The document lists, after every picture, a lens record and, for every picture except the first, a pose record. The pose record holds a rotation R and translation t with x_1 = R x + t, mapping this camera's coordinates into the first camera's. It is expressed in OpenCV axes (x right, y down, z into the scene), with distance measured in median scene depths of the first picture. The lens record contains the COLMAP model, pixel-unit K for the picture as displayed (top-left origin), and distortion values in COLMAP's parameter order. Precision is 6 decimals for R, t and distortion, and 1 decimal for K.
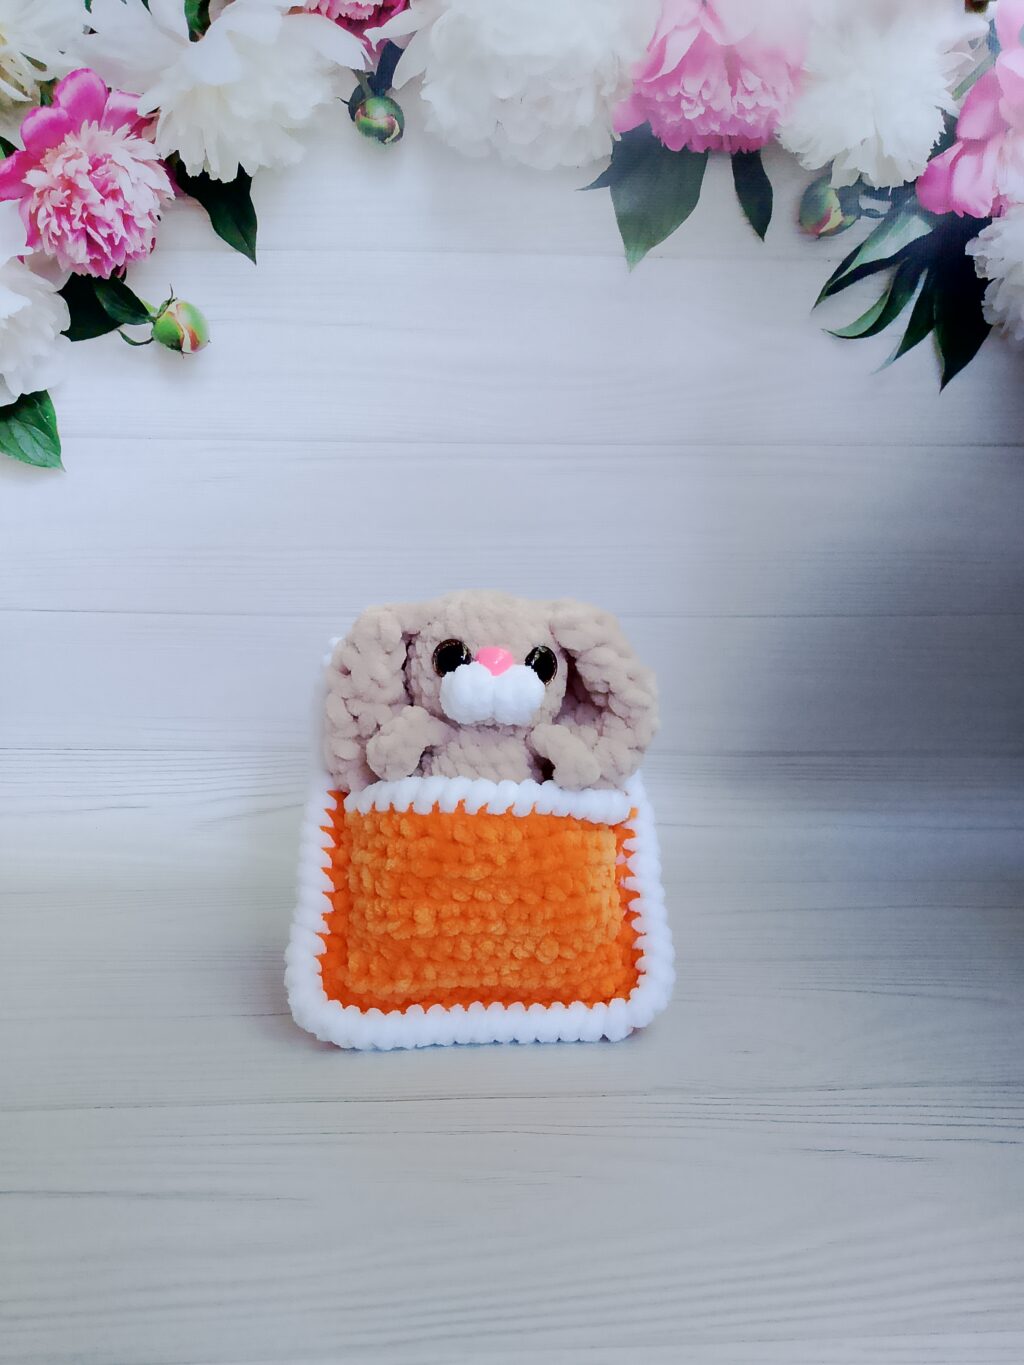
lens RADIAL K [[1063.6, 0, 513.2], [0, 1063.6, 683.2], [0, 0, 1]] dist [0.004283, -0.002597]
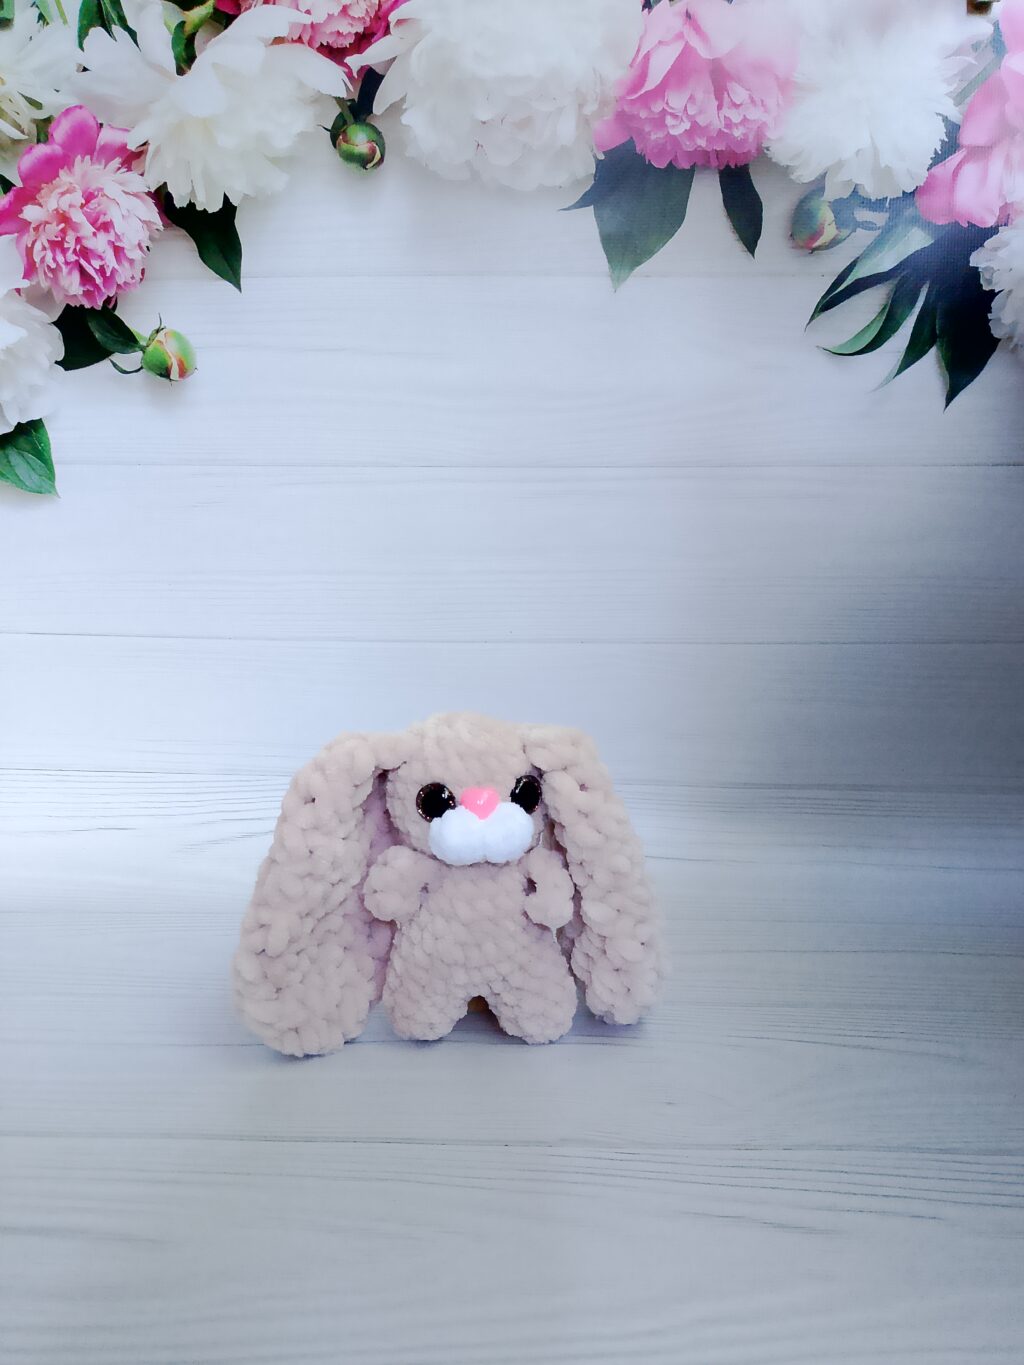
lens RADIAL K [[1061.1, 0, 510.9], [0, 1061.1, 683.7], [0, 0, 1]] dist [0.023031, -0.024433]
pose [[0.996605, 0.008754, -0.081870, 0.099660], [-0.010464, 0.999735, -0.020482, -0.004636], [0.081669, 0.021269, 0.996433, 0.023452]]
